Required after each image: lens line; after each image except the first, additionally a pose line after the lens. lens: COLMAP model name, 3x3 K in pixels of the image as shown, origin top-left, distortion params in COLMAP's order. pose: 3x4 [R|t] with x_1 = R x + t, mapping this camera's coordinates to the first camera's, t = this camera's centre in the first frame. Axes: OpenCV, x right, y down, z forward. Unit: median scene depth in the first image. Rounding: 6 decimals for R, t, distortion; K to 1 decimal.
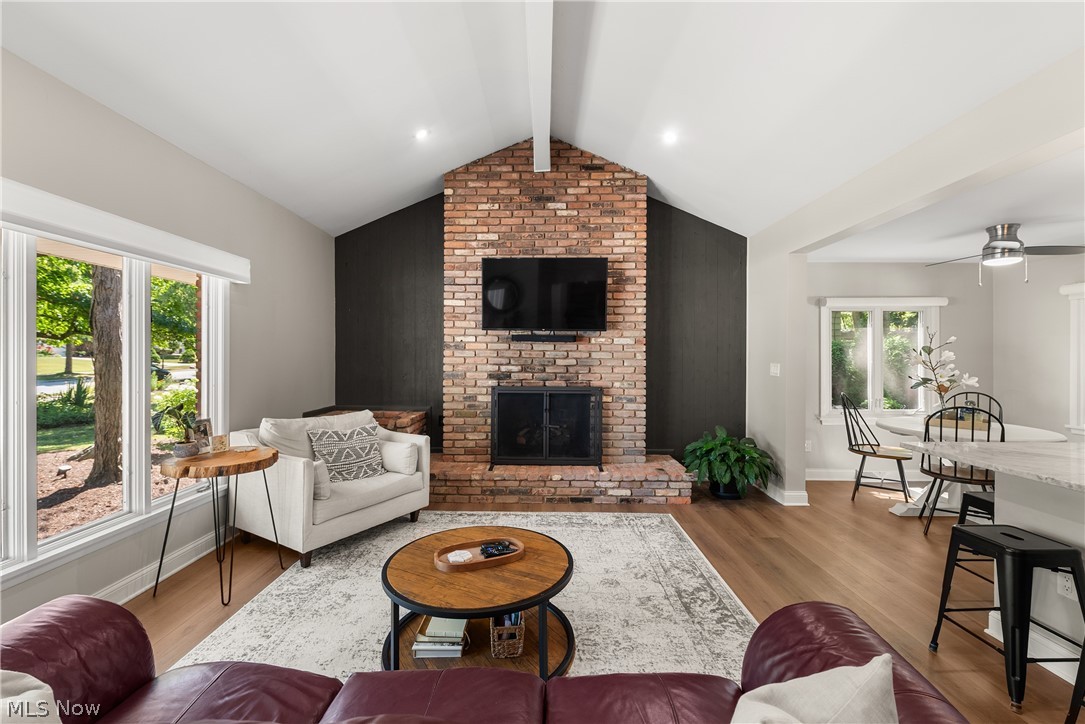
lens RADIAL K [[453.7, 0, 537.5], [0, 453.7, 356.7], [0, 0, 1]] dist [0.003331, -0.000824]
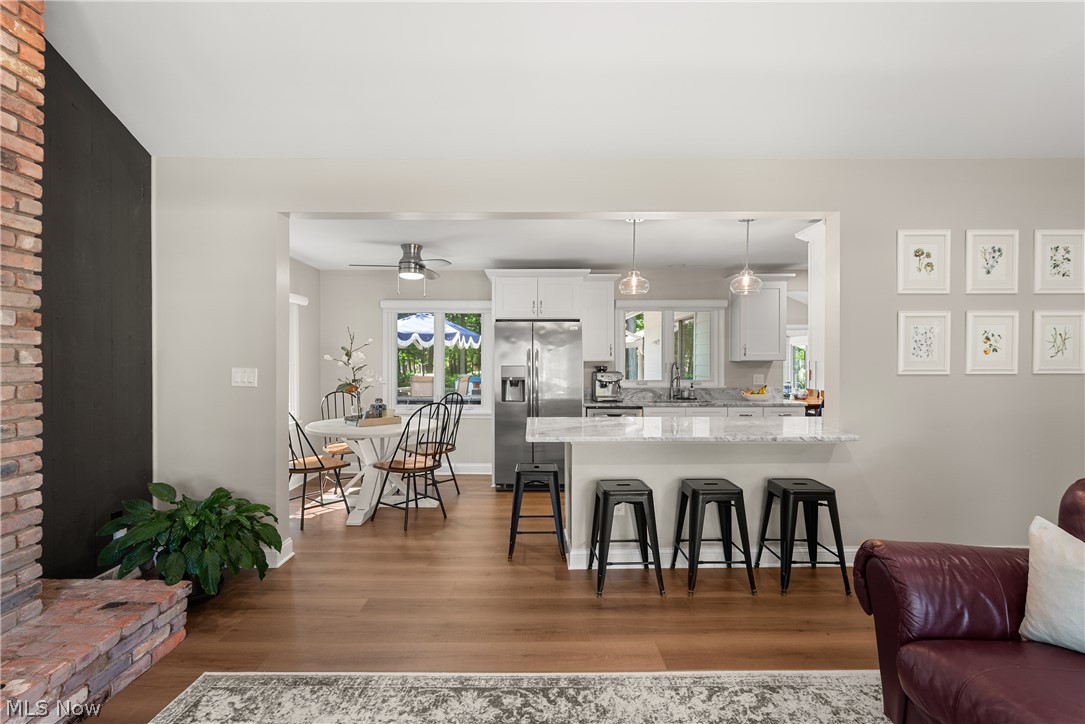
lens RADIAL K [[507.9, 0, 541.8], [0, 507.9, 365.0], [0, 0, 1]] dist [-0.005461, -0.000910]
pose [[-0.025522, -0.018069, 0.999511, -0.233704], [-0.005492, 0.999824, 0.017934, -0.004771], [-0.999659, -0.005032, -0.025616, 0.558936]]
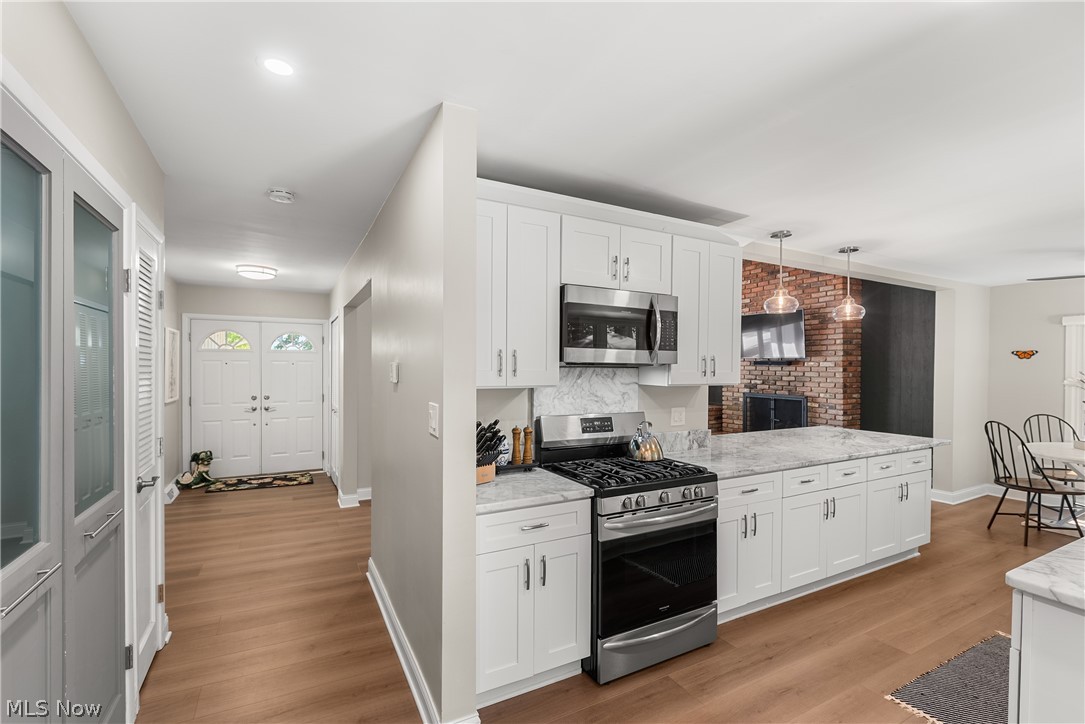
lens RADIAL K [[494.3, 0, 546.3], [0, 494.3, 370.8], [0, 0, 1]] dist [0.000298, -0.000015]
pose [[0.484830, 0.005203, -0.874593, 1.105215], [0.002598, 0.999969, 0.007389, -0.027919], [0.874605, -0.005855, 0.484802, -0.491711]]
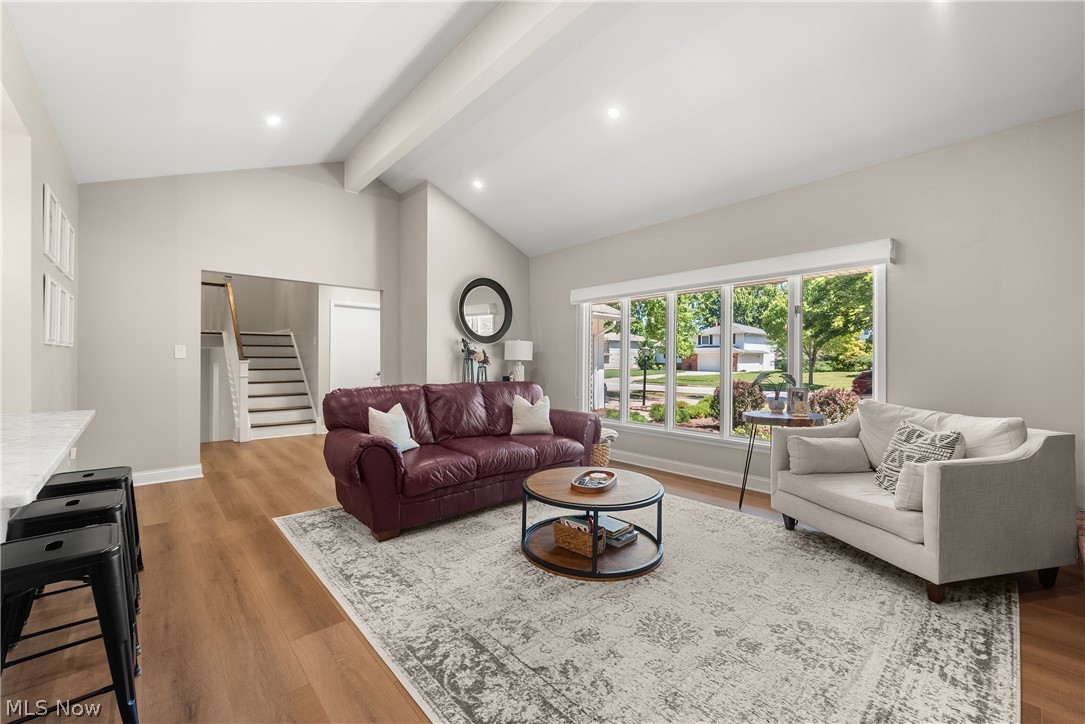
lens RADIAL K [[433.3, 0, 543.5], [0, 433.3, 360.4], [0, 0, 1]] dist [0.001699, -0.000073]
pose [[-0.731602, -0.008831, -0.681675, 0.406712], [-0.005455, 0.999960, -0.007099, 0.043701], [0.681710, -0.001475, -0.731621, 0.874194]]
